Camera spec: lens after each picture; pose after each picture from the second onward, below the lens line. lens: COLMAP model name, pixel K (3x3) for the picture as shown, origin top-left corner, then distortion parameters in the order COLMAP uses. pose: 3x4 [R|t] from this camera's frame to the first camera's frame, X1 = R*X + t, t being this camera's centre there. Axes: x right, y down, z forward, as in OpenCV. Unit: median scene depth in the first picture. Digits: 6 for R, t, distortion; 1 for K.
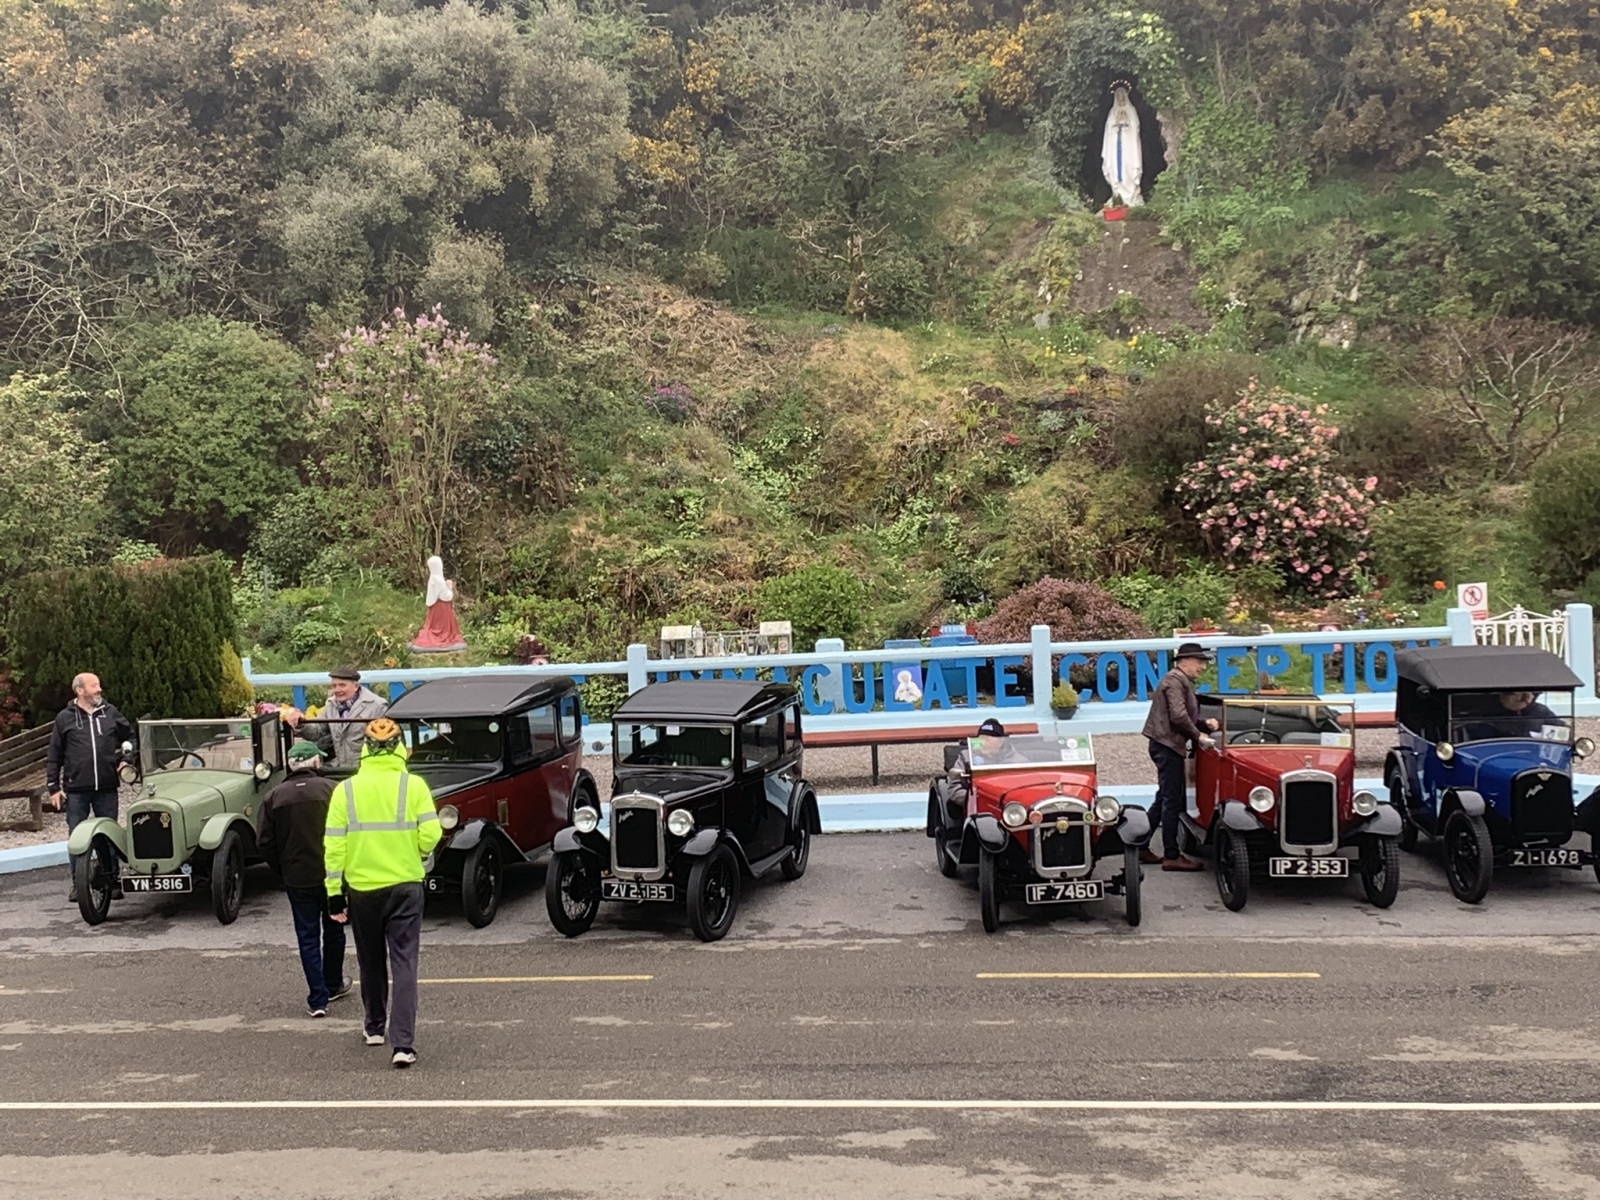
lens RADIAL K [[2509.8, 0, 800.0], [0, 2509.8, 600.0], [0, 0, 1]] dist [0.152099, -0.083114]
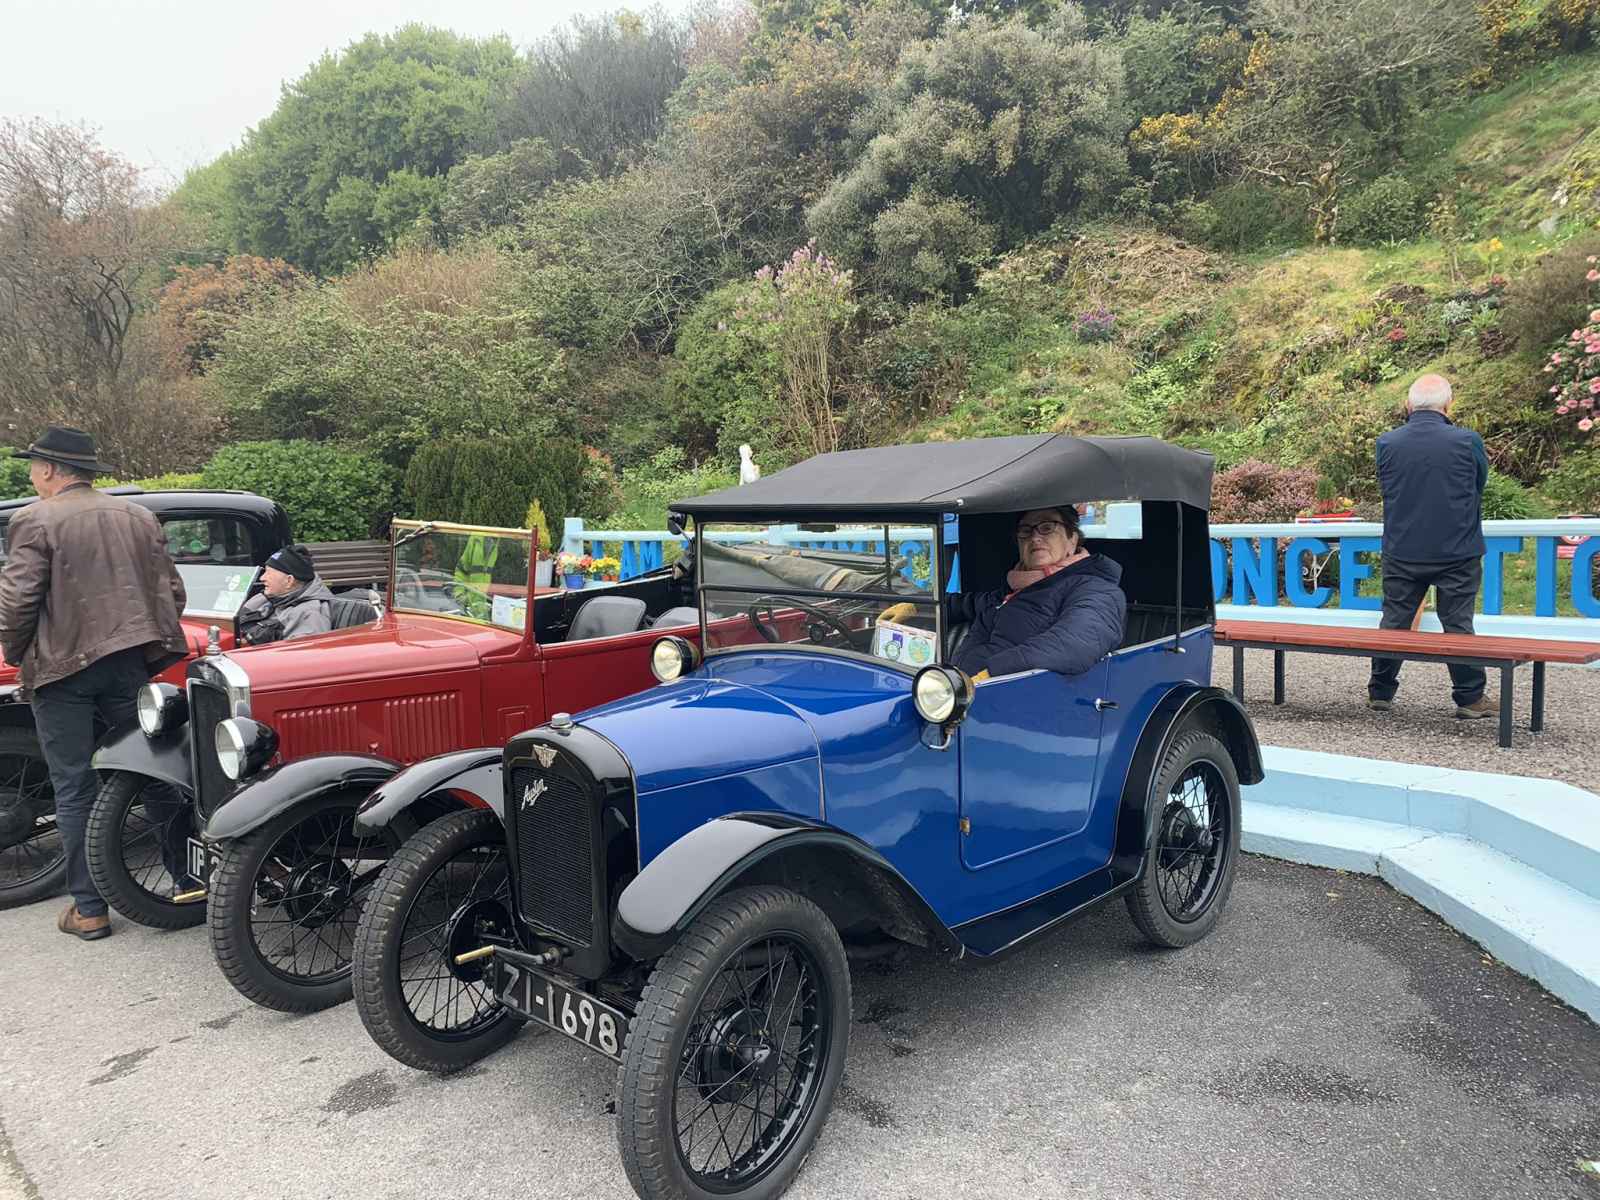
lens RADIAL K [[1242.9, 0, 800.0], [0, 1242.9, 600.0], [0, 0, 1]] dist [-0.010655, 0.023076]
pose [[0.726124, 0.071969, -0.683787, 0.237562], [-0.056093, 0.997392, 0.045410, 0.023498], [0.685272, 0.005383, 0.728268, 0.515032]]
